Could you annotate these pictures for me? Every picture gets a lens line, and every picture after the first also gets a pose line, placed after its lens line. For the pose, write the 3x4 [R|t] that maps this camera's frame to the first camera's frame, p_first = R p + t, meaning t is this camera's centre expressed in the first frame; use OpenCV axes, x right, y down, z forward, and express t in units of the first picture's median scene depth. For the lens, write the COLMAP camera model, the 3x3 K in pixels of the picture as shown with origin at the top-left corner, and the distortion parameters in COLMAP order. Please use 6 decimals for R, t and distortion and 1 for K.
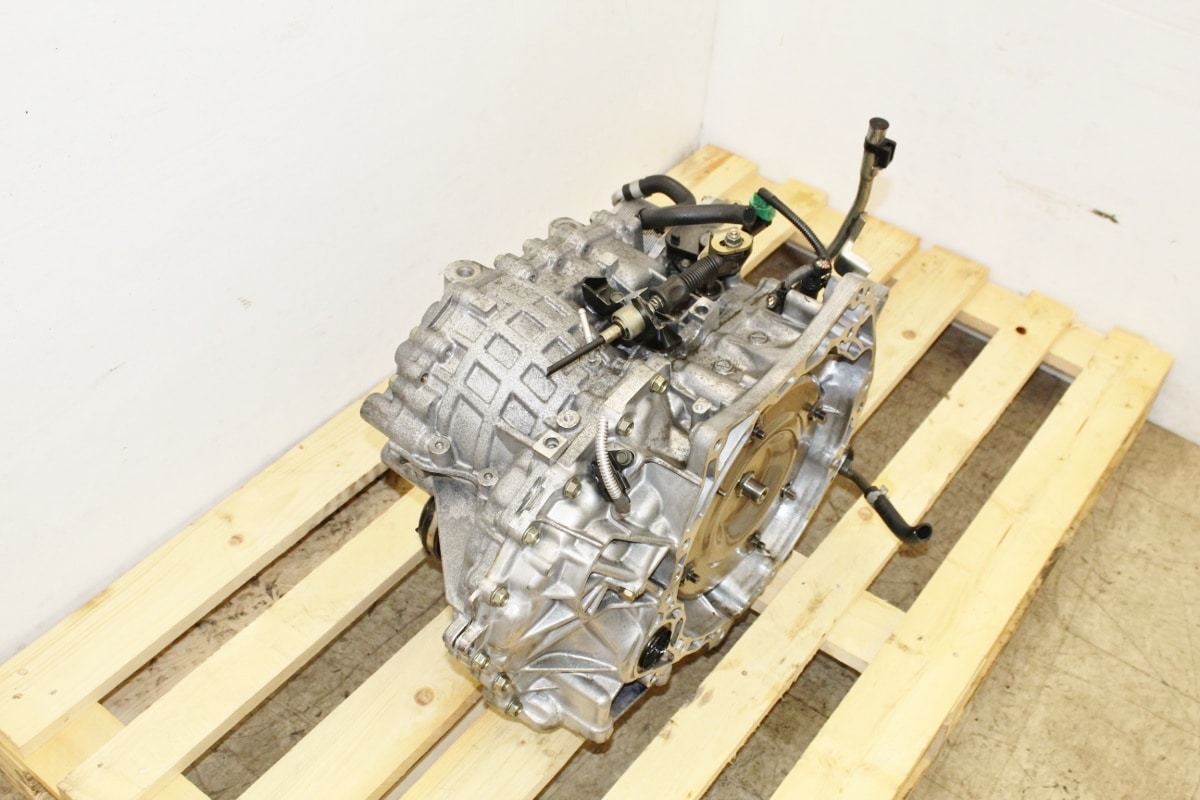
lens RADIAL K [[1317.4, 0, 600.0], [0, 1317.4, 400.0], [0, 0, 1]] dist [-0.003652, -0.005219]
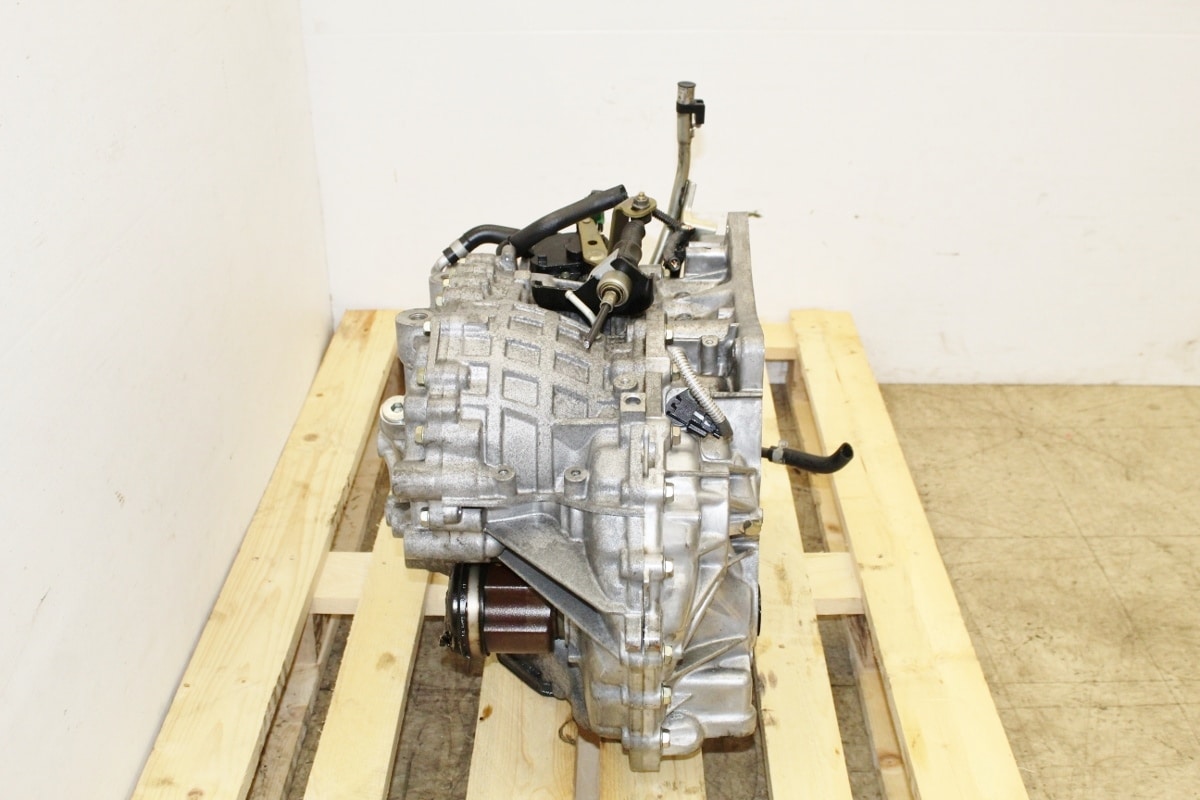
lens RADIAL K [[1394.3, 0, 600.0], [0, 1394.3, 400.0], [0, 0, 1]] dist [-0.008717, -0.013720]
pose [[0.806048, -0.334567, 0.488212, -0.464577], [0.447069, 0.884733, -0.131822, 0.130877], [-0.387835, 0.324519, 0.862712, 0.120754]]
